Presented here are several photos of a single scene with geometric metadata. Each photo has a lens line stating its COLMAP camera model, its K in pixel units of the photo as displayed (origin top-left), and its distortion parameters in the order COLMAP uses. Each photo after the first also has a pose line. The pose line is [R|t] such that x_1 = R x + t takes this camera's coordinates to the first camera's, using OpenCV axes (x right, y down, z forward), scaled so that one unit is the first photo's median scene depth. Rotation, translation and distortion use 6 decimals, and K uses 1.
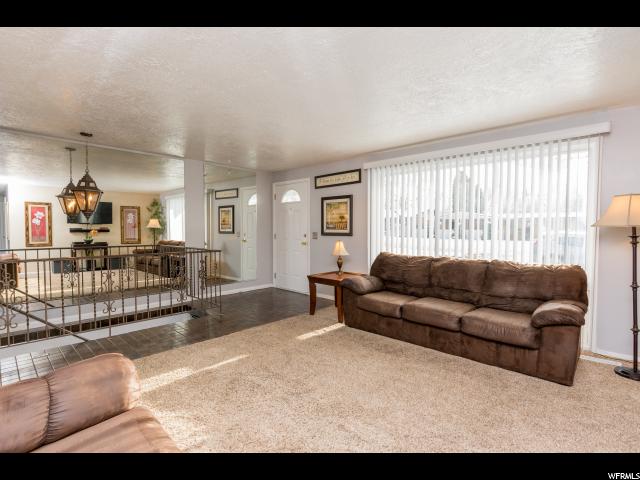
lens RADIAL K [[320.8, 0, 320.0], [0, 320.8, 240.0], [0, 0, 1]] dist [-0.002366, -0.000276]
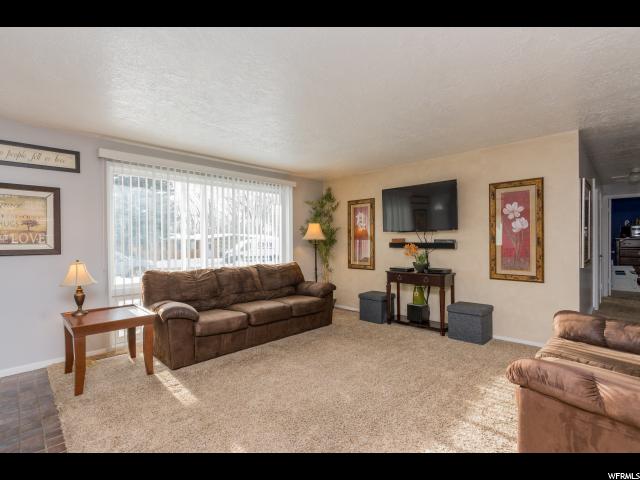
lens RADIAL K [[306.3, 0, 320.0], [0, 306.3, 240.0], [0, 0, 1]] dist [0.000564, 0.000030]
pose [[0.014179, 0.001725, 0.999898, -0.524289], [0.039670, 0.999210, -0.002286, -0.019550], [-0.999112, 0.039698, 0.014100, 0.524052]]
